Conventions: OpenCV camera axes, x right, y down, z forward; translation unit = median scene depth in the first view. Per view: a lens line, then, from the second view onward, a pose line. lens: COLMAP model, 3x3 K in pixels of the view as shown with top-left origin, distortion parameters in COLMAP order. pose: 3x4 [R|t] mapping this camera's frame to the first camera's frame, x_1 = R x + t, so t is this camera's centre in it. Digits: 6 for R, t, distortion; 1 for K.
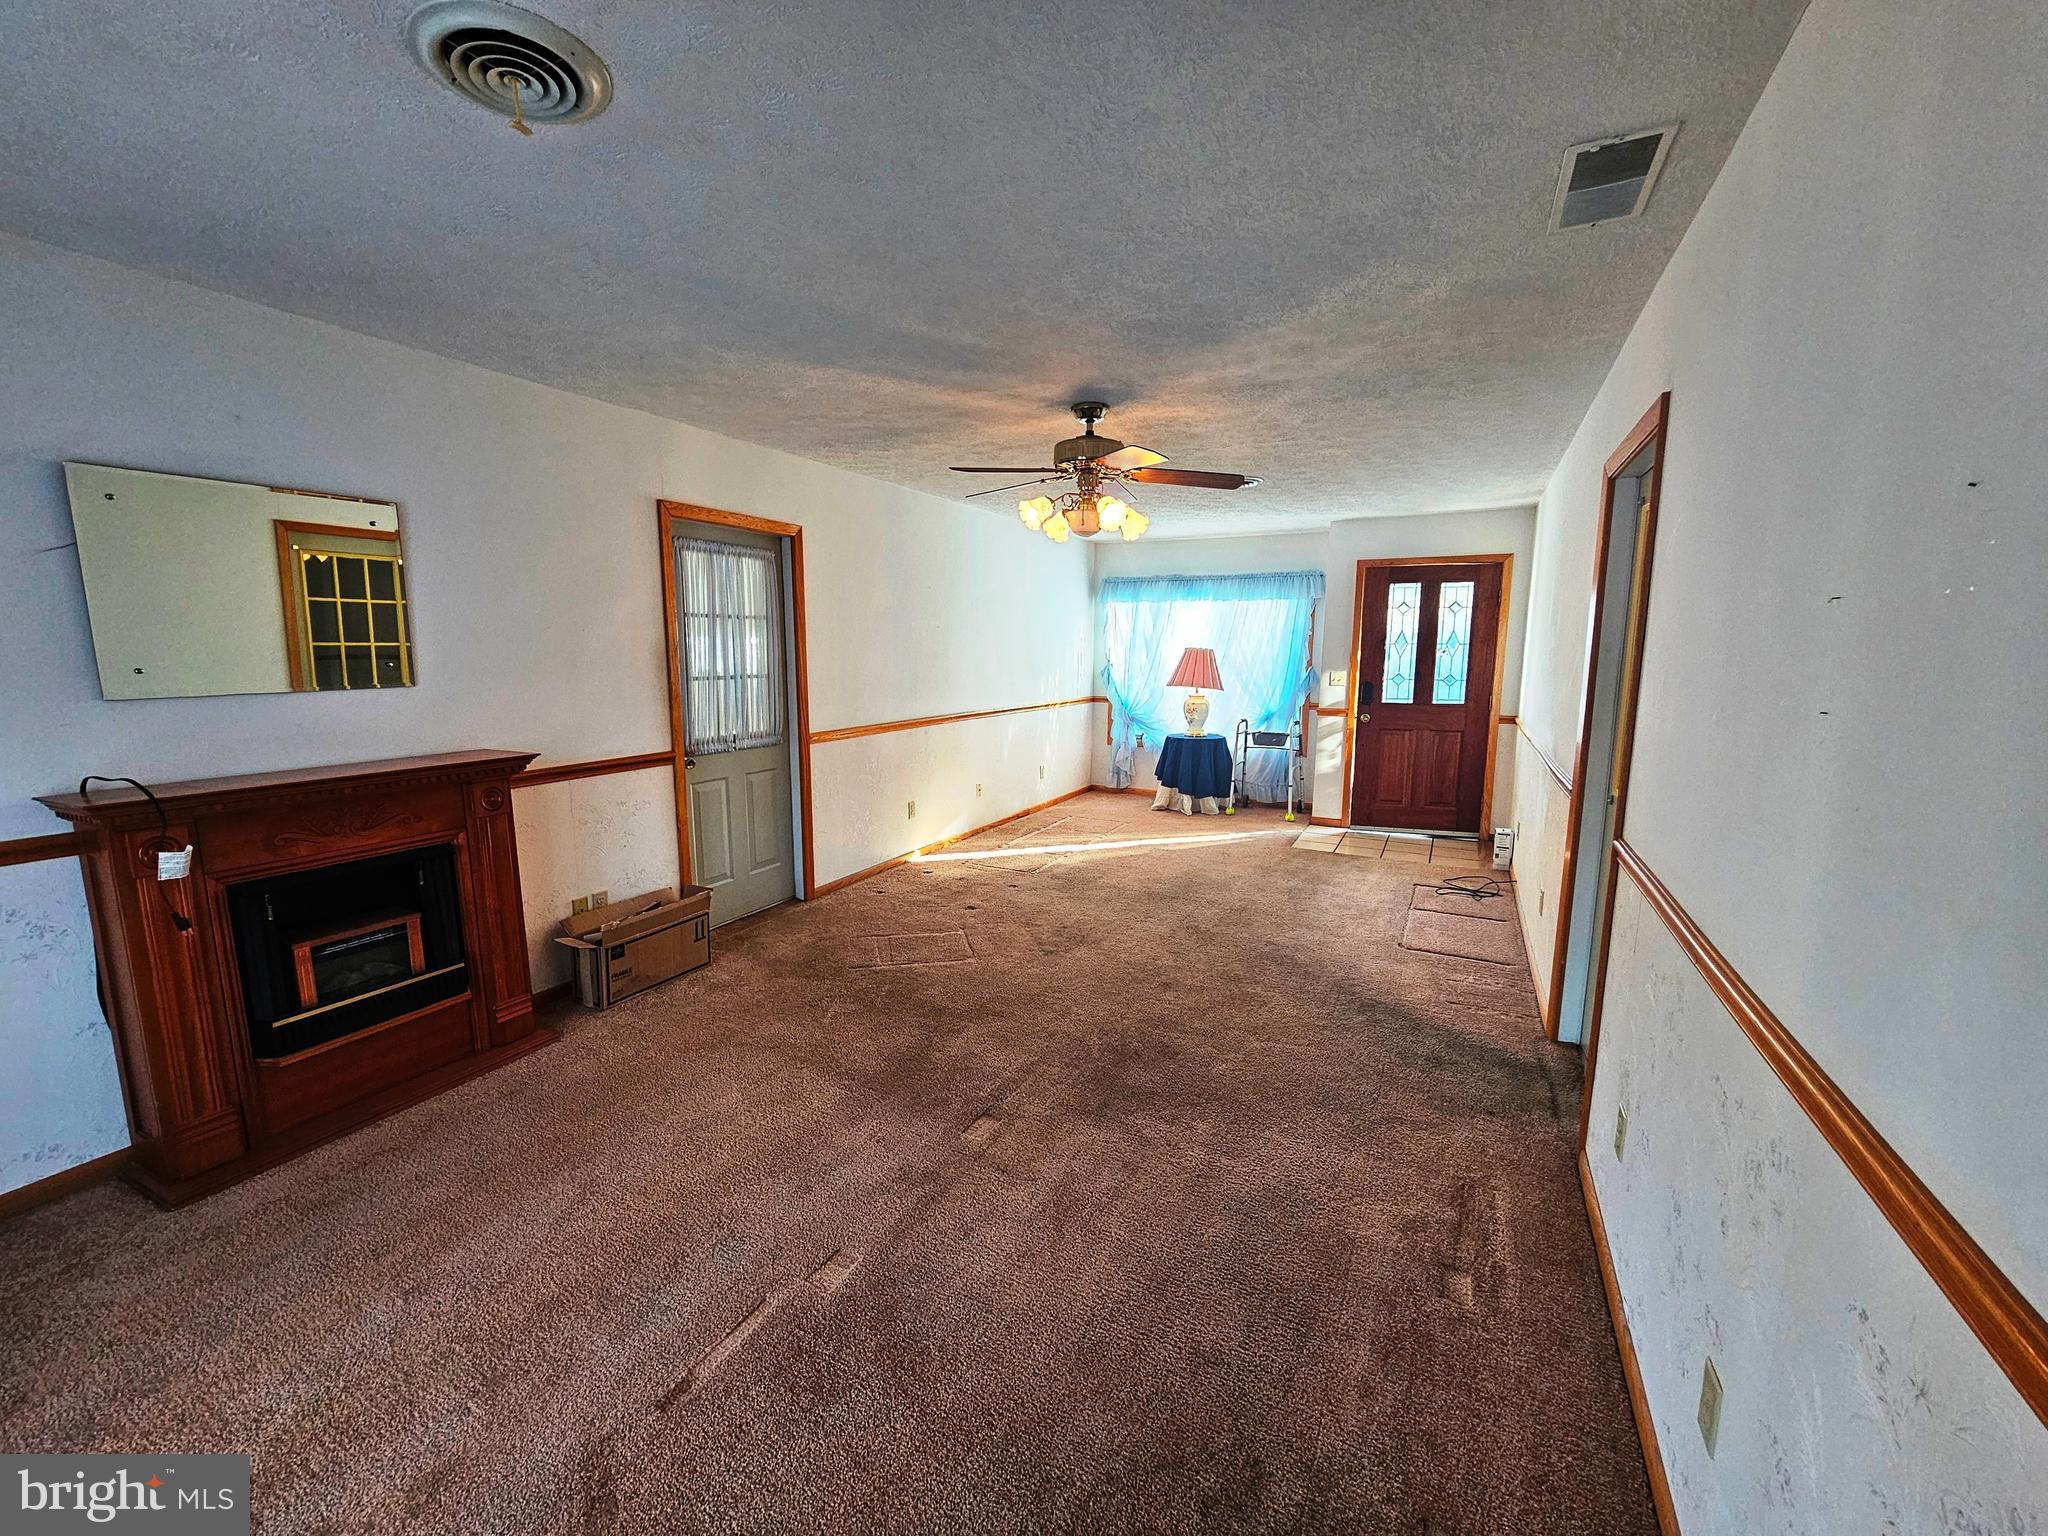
lens RADIAL K [[821.1, 0, 1024.2], [0, 821.1, 760.6], [0, 0, 1]] dist [0.000766, -0.000683]
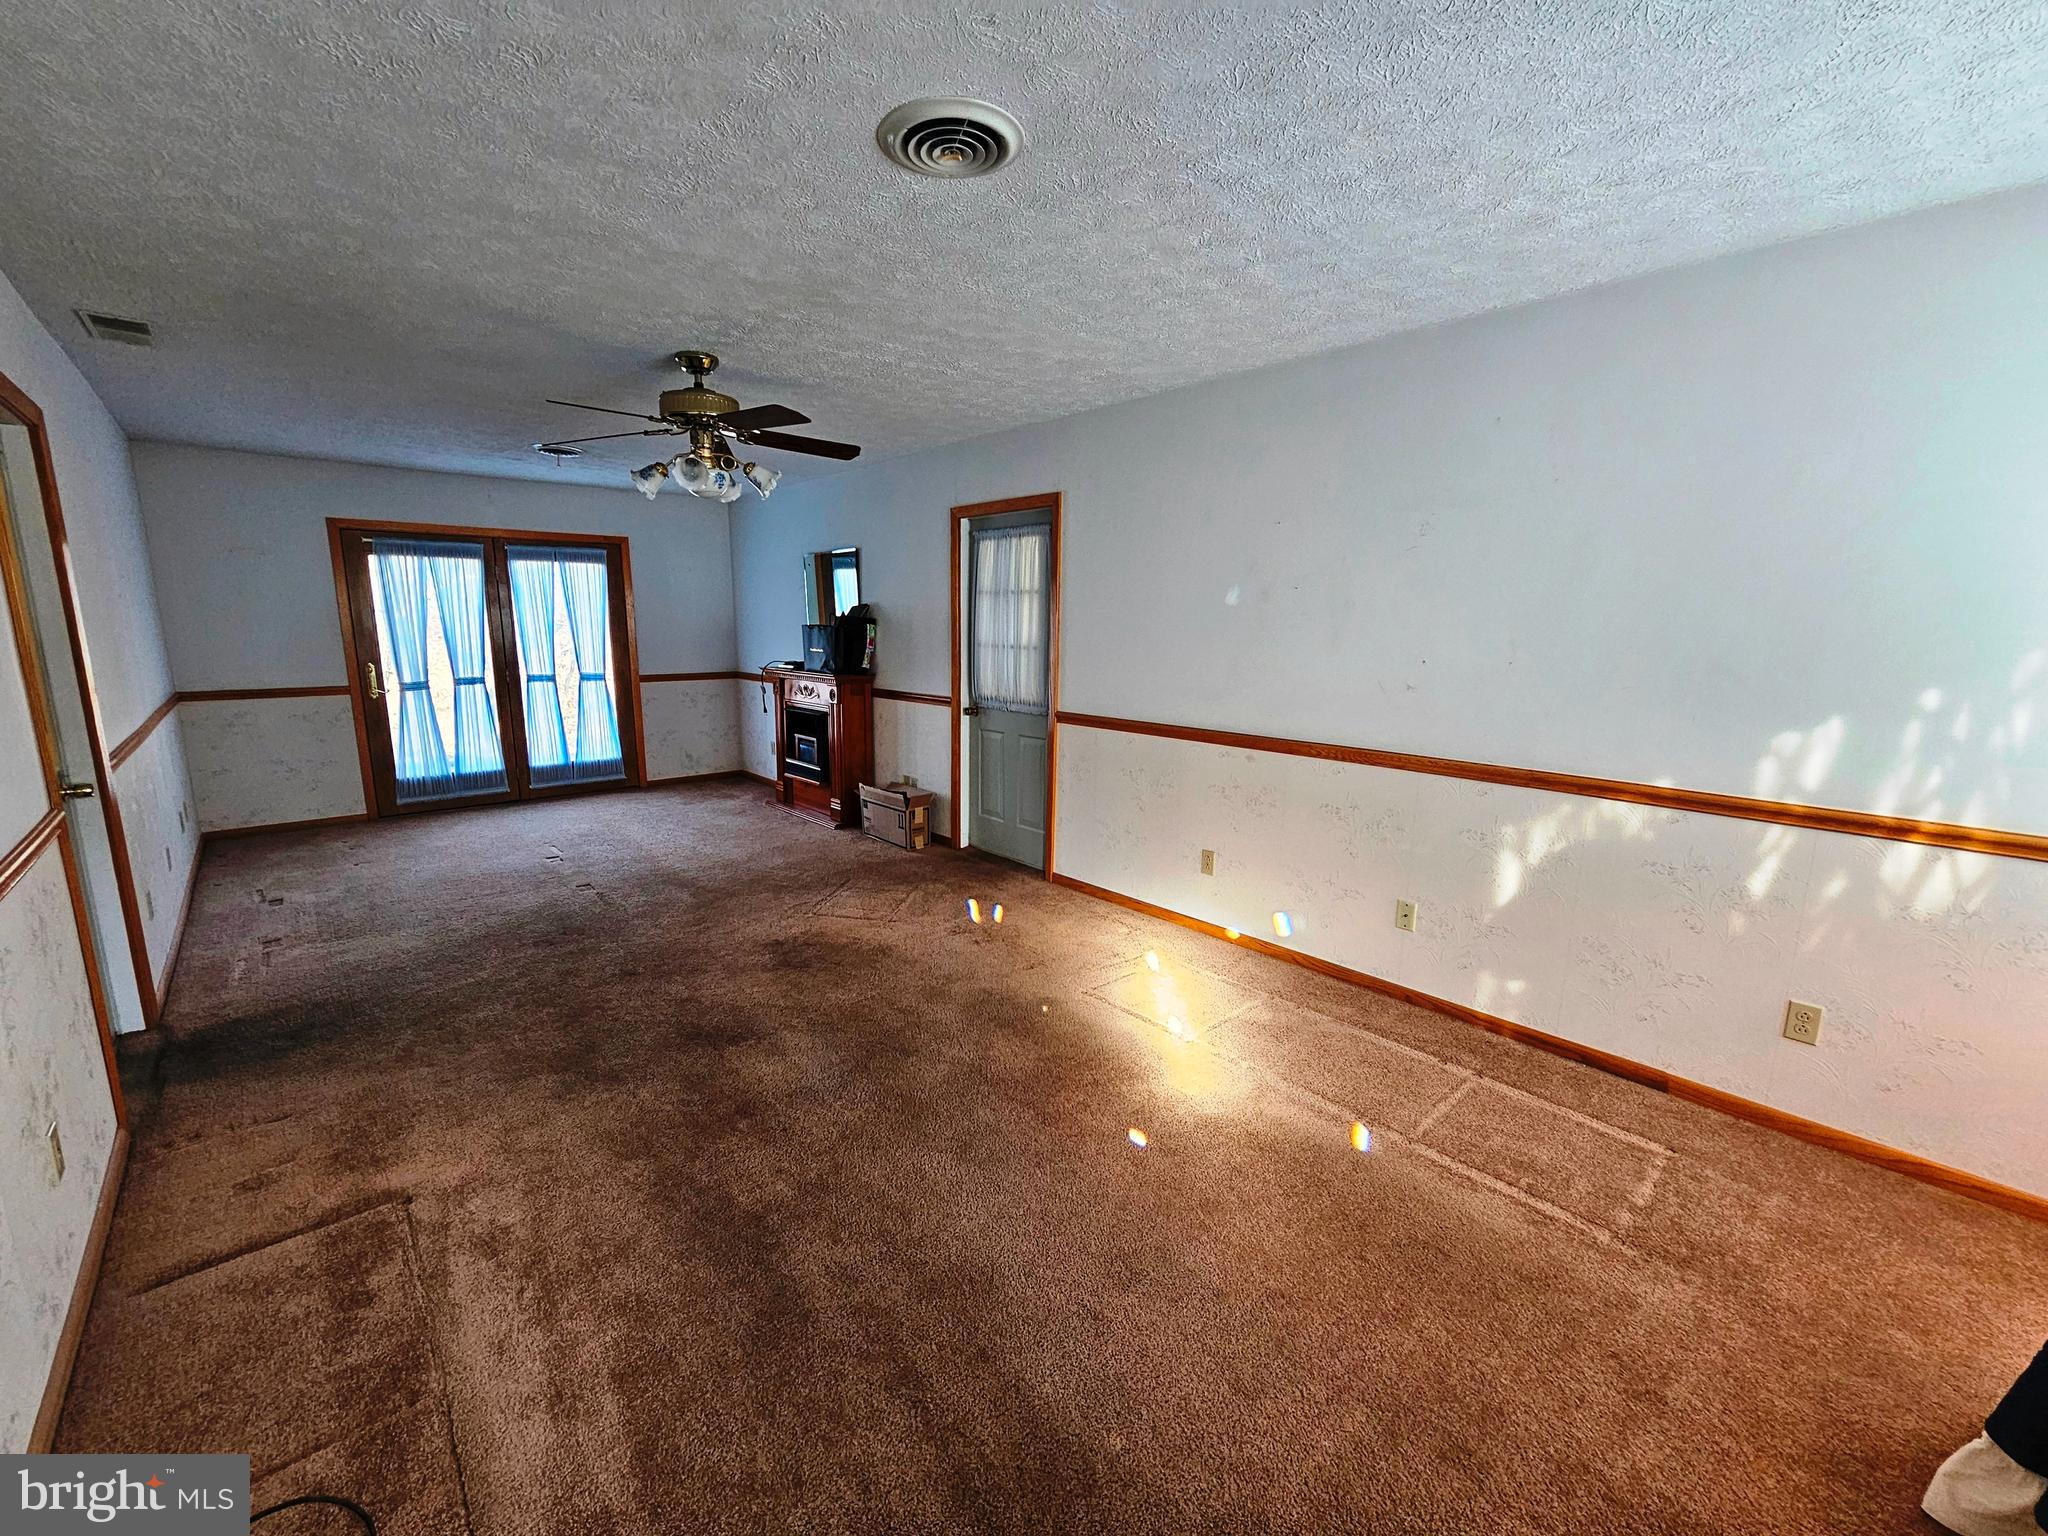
lens RADIAL K [[821.1, 0, 1023.4], [0, 821.1, 780.4], [0, 0, 1]] dist [0.000766, -0.000683]
pose [[-0.325787, 0.174648, -0.929172, 0.718558], [-0.153307, 0.960025, 0.234200, -0.191564], [0.932931, 0.218747, -0.285989, 1.376448]]
